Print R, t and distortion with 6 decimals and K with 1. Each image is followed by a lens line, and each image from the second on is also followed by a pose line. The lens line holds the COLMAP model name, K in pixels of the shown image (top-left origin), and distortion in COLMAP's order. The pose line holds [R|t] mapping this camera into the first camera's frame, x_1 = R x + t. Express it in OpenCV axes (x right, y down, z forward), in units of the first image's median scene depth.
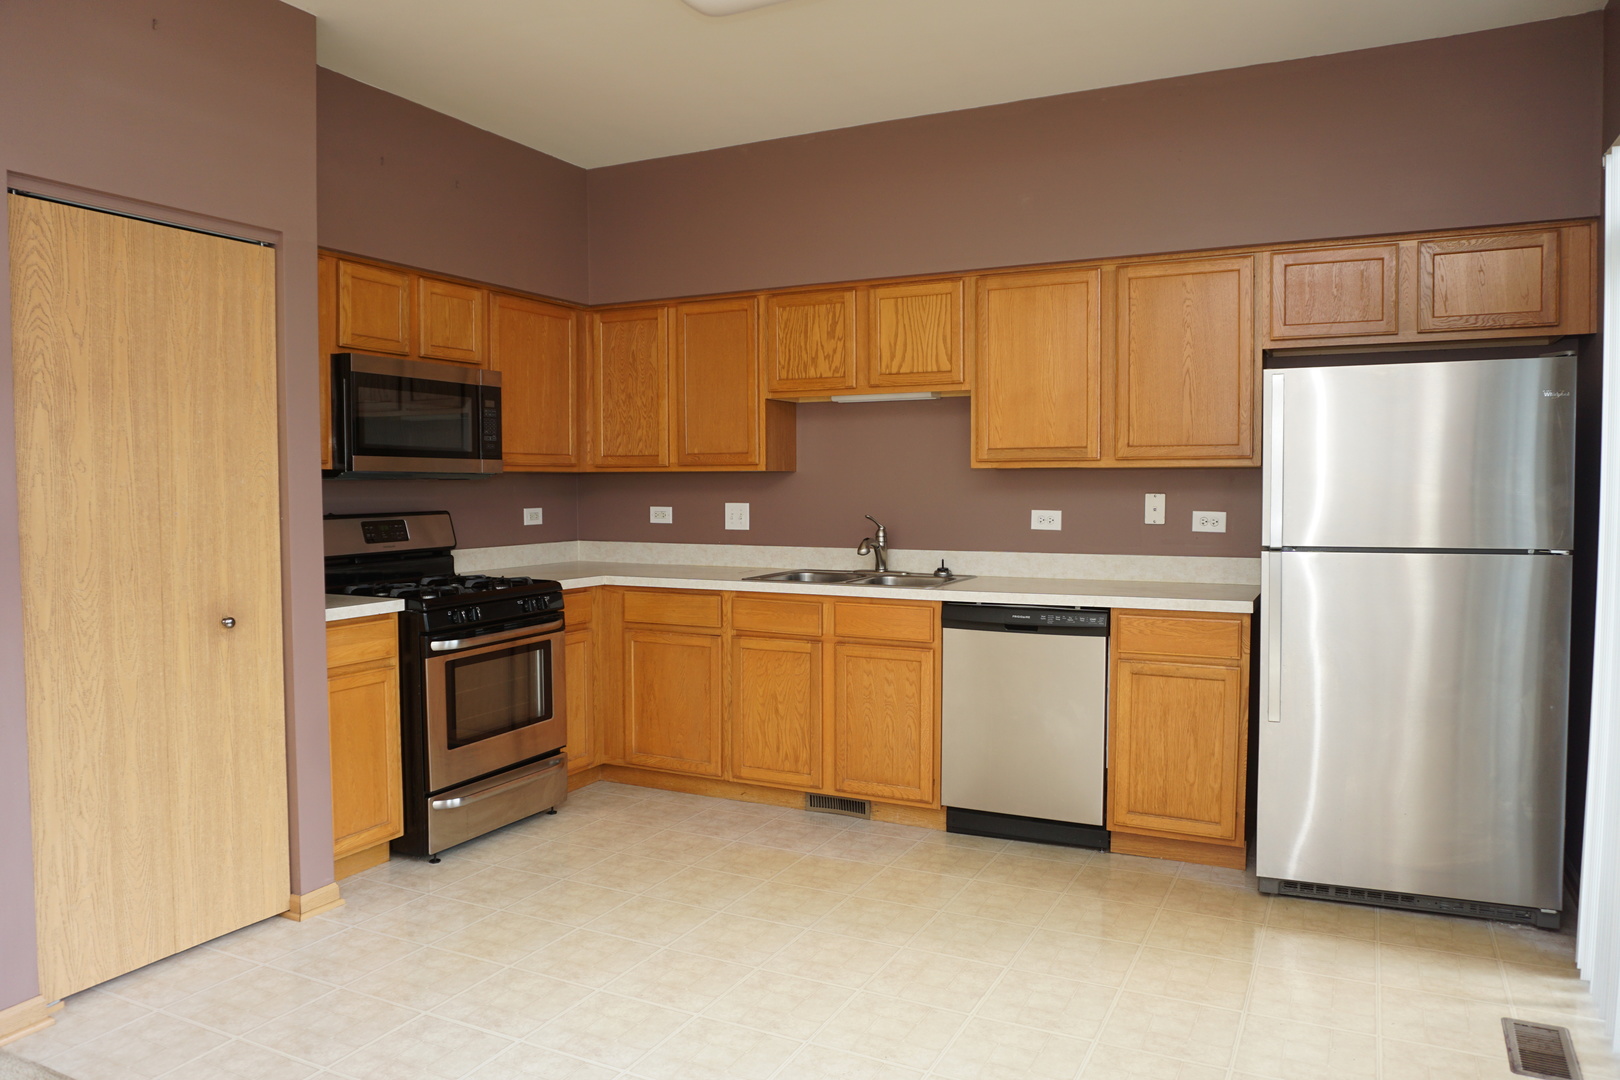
lens RADIAL K [[1110.6, 0, 810.4], [0, 1110.6, 537.6], [0, 0, 1]] dist [-0.060064, 0.025416]
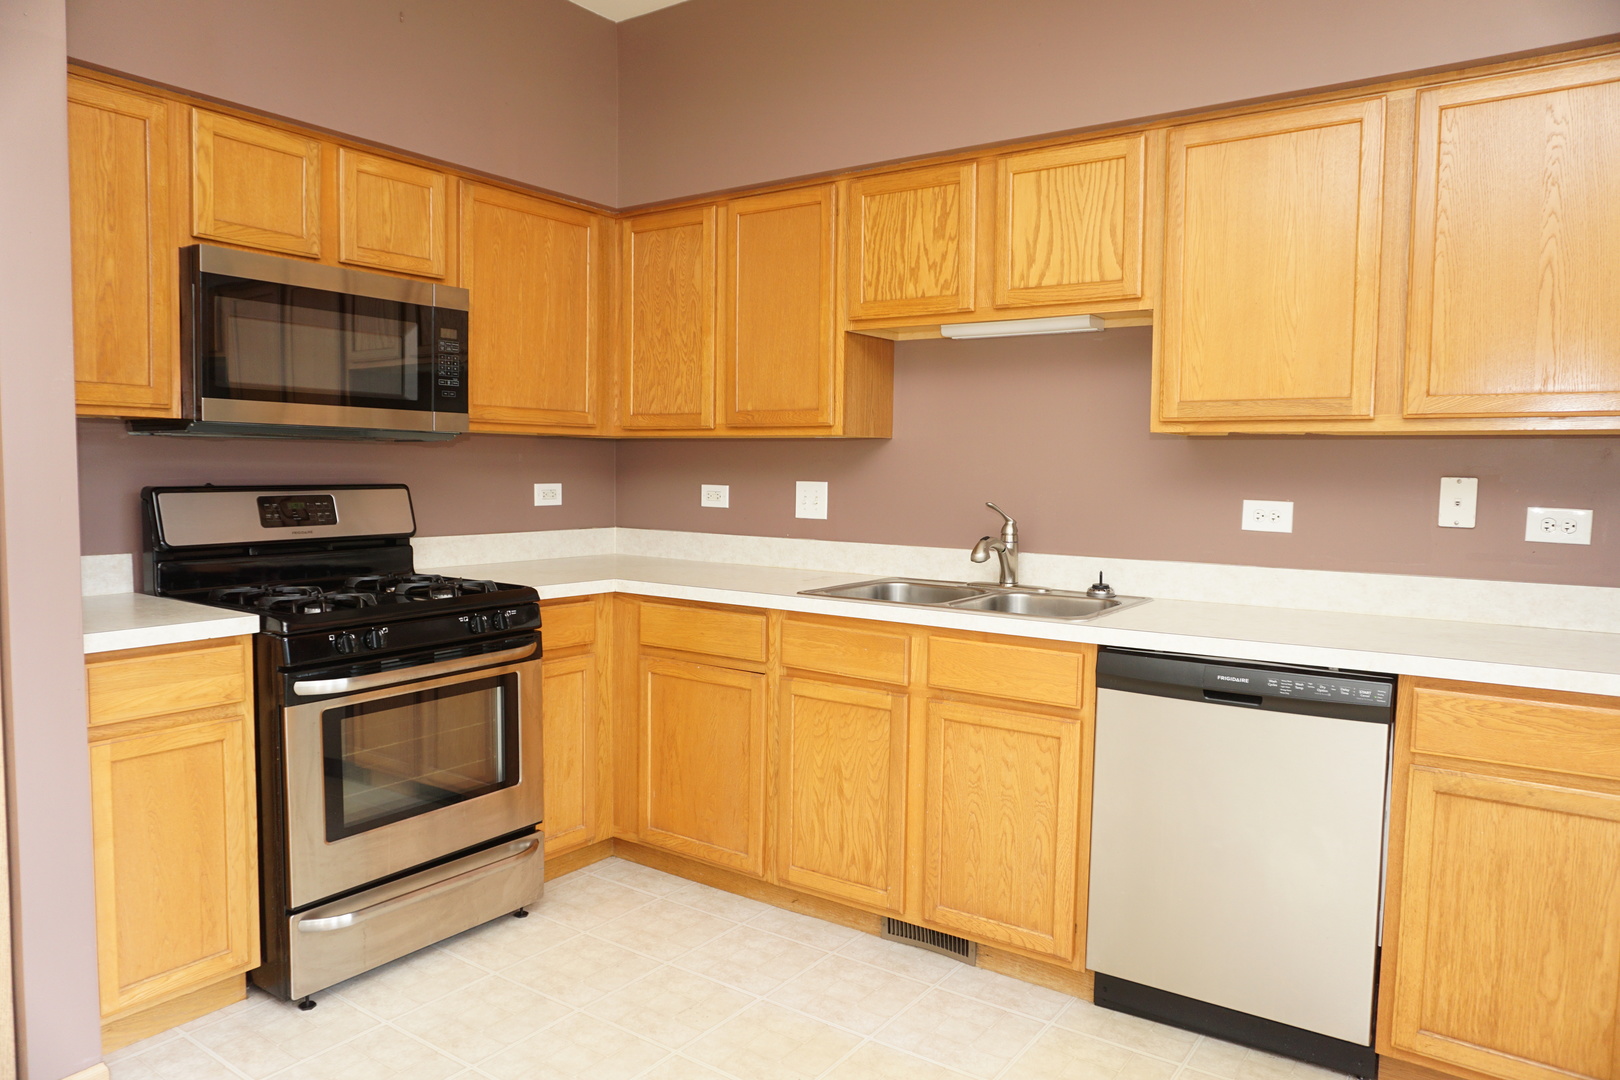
lens RADIAL K [[1076.7, 0, 808.5], [0, 1076.7, 538.6], [0, 0, 1]] dist [-0.045360, 0.028394]
pose [[0.988944, 0.026182, -0.145963, 0.042581], [-0.023860, 0.999560, 0.017640, -0.007826], [0.146361, -0.013963, 0.989133, 0.366709]]
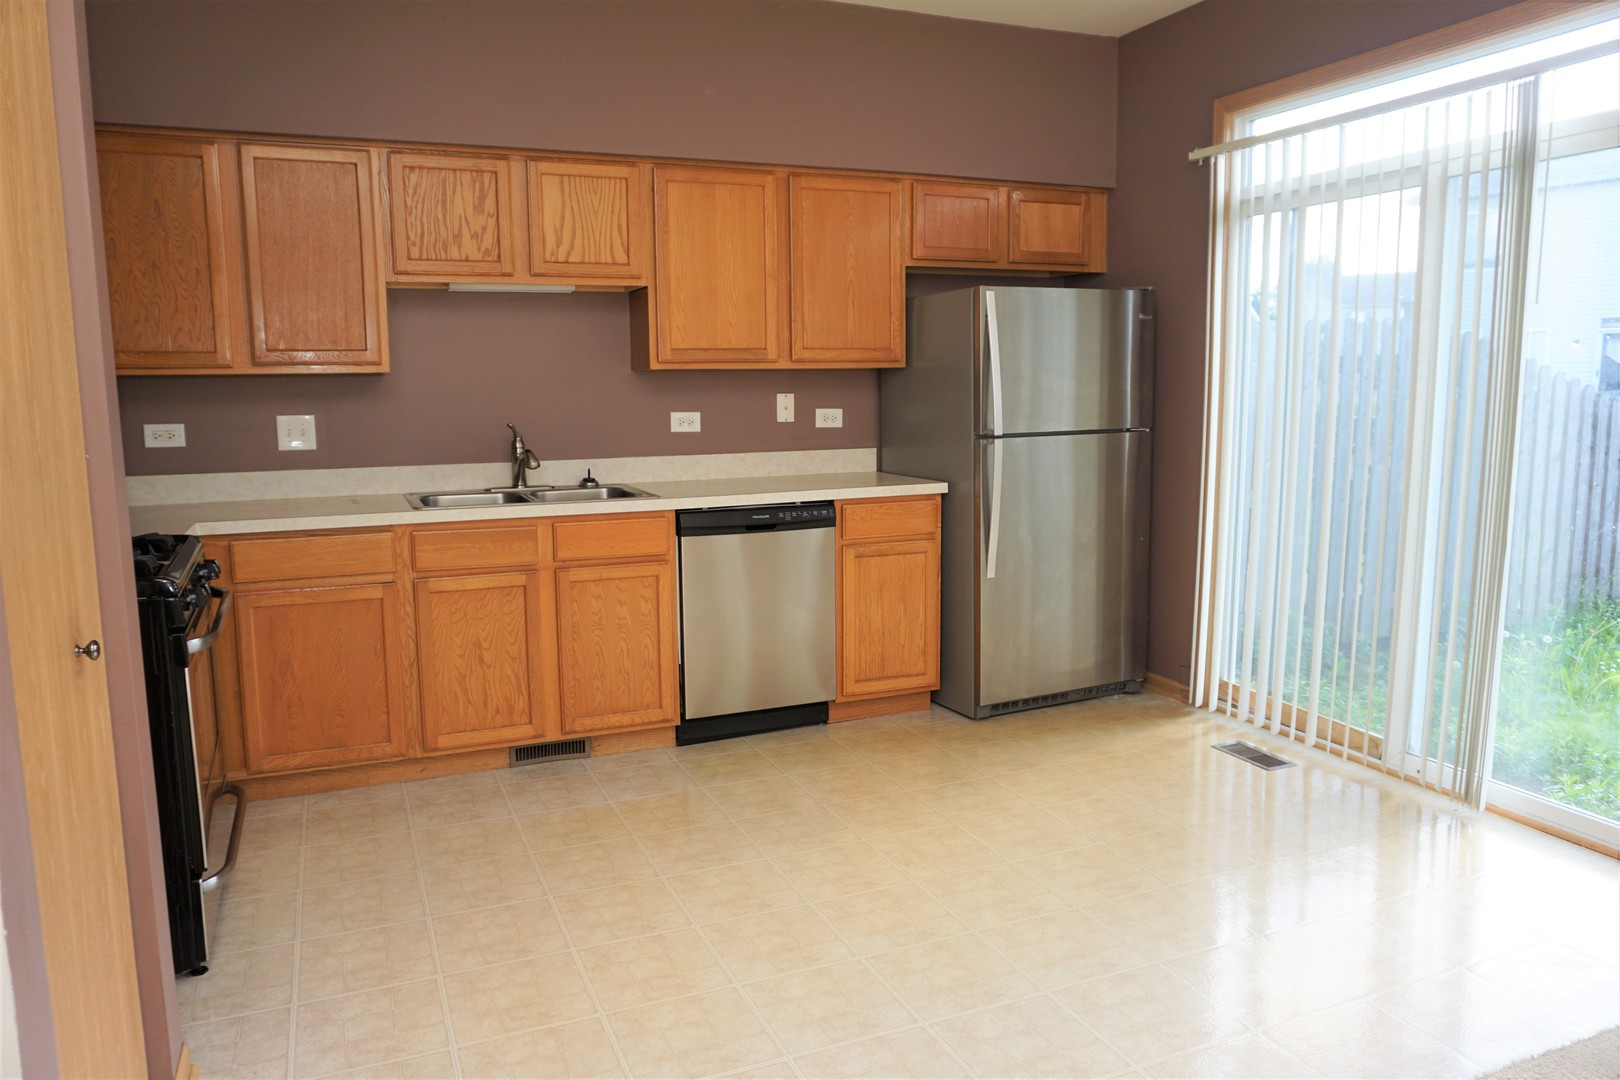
lens RADIAL K [[1123.8, 0, 809.5], [0, 1123.8, 537.5], [0, 0, 1]] dist [-0.053755, 0.037113]
pose [[0.650320, -0.108216, 0.751913, -0.511660], [0.045332, 0.993566, 0.103788, -0.013197], [-0.758306, -0.033410, 0.651042, 0.270550]]
